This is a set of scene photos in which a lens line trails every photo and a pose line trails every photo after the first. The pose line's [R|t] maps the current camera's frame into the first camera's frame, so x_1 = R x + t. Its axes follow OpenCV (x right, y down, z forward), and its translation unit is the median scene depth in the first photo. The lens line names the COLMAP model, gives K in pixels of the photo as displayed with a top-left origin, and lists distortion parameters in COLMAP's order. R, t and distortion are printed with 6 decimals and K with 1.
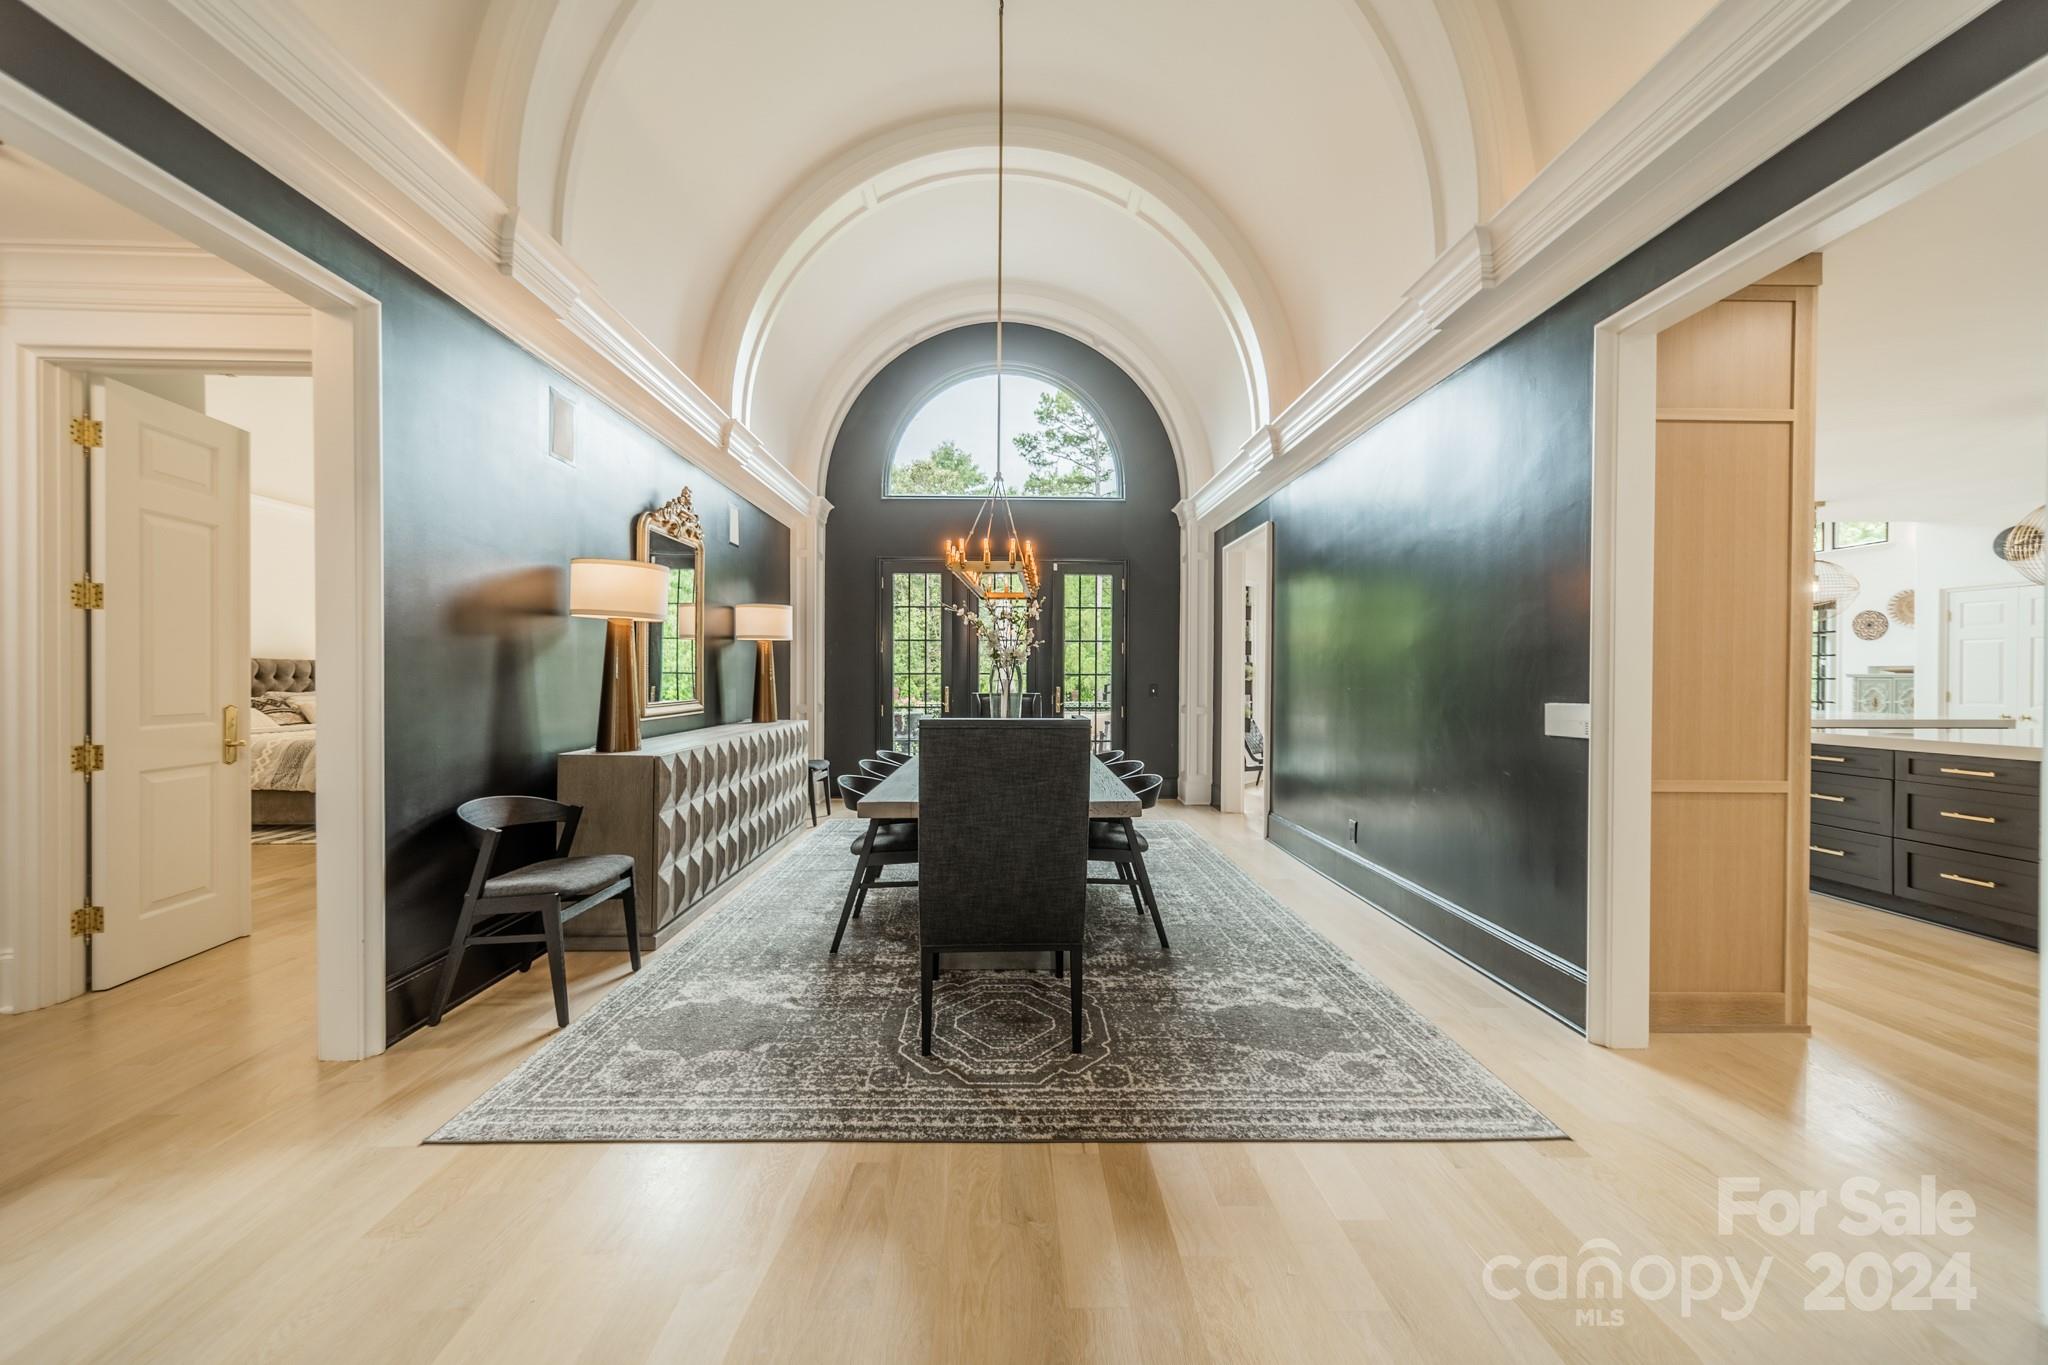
lens RADIAL K [[747.1, 0, 1016.8], [0, 747.1, 680.2], [0, 0, 1]] dist [0.000410, -0.000116]
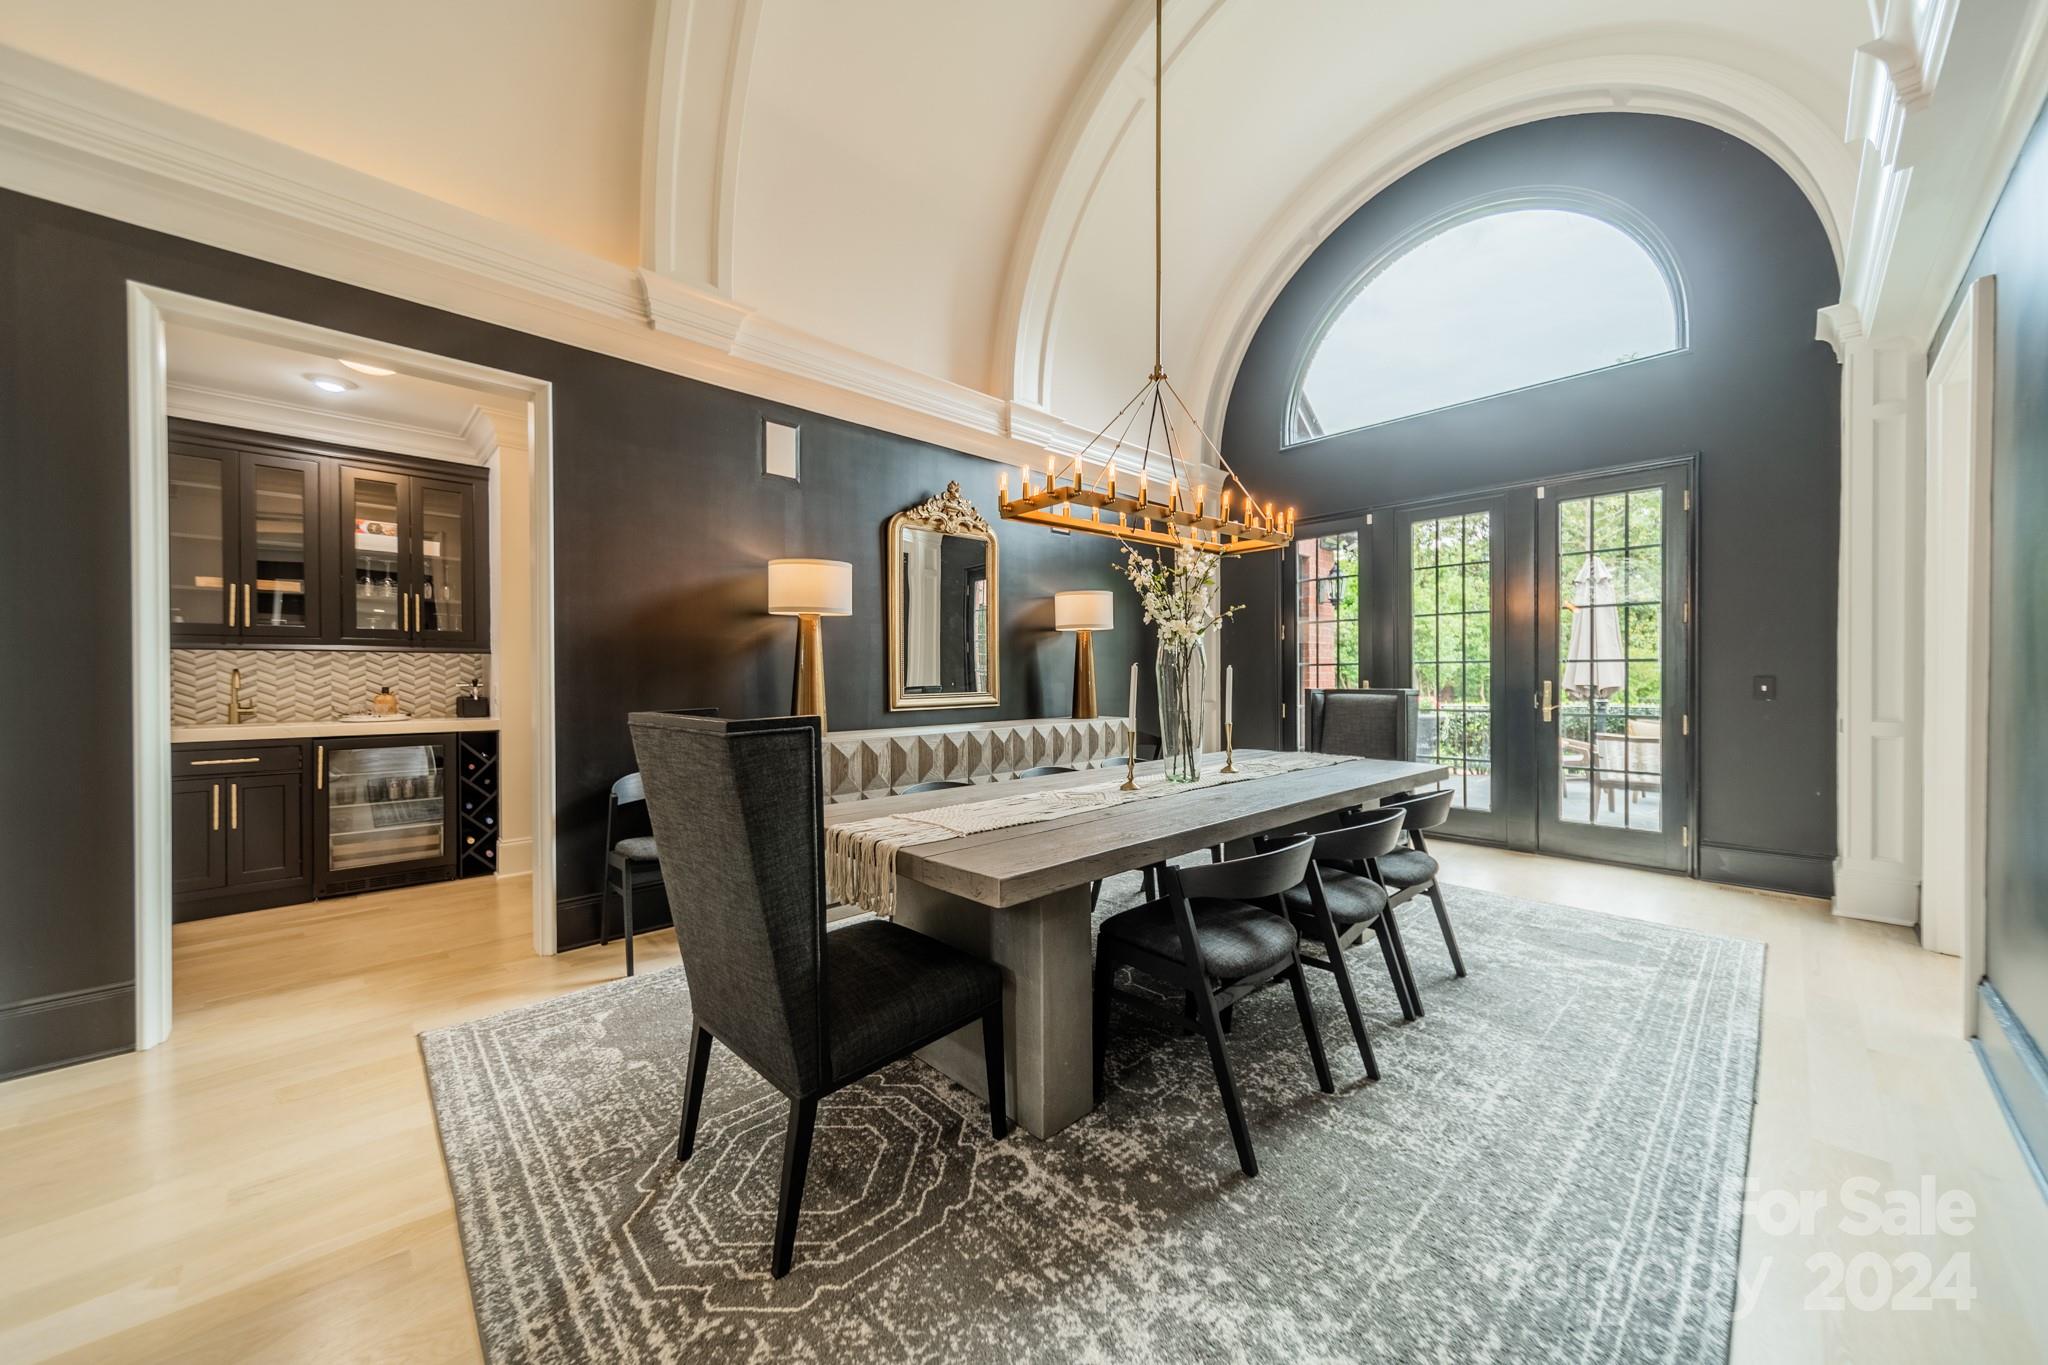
lens RADIAL K [[730.5, 0, 1019.7], [0, 730.5, 678.1], [0, 0, 1]] dist [0.007339, -0.000075]
pose [[0.668634, -0.004485, -0.743578, 0.533437], [0.003816, 0.999989, -0.002600, 0.015759], [0.743582, -0.001099, 0.668644, 0.611071]]
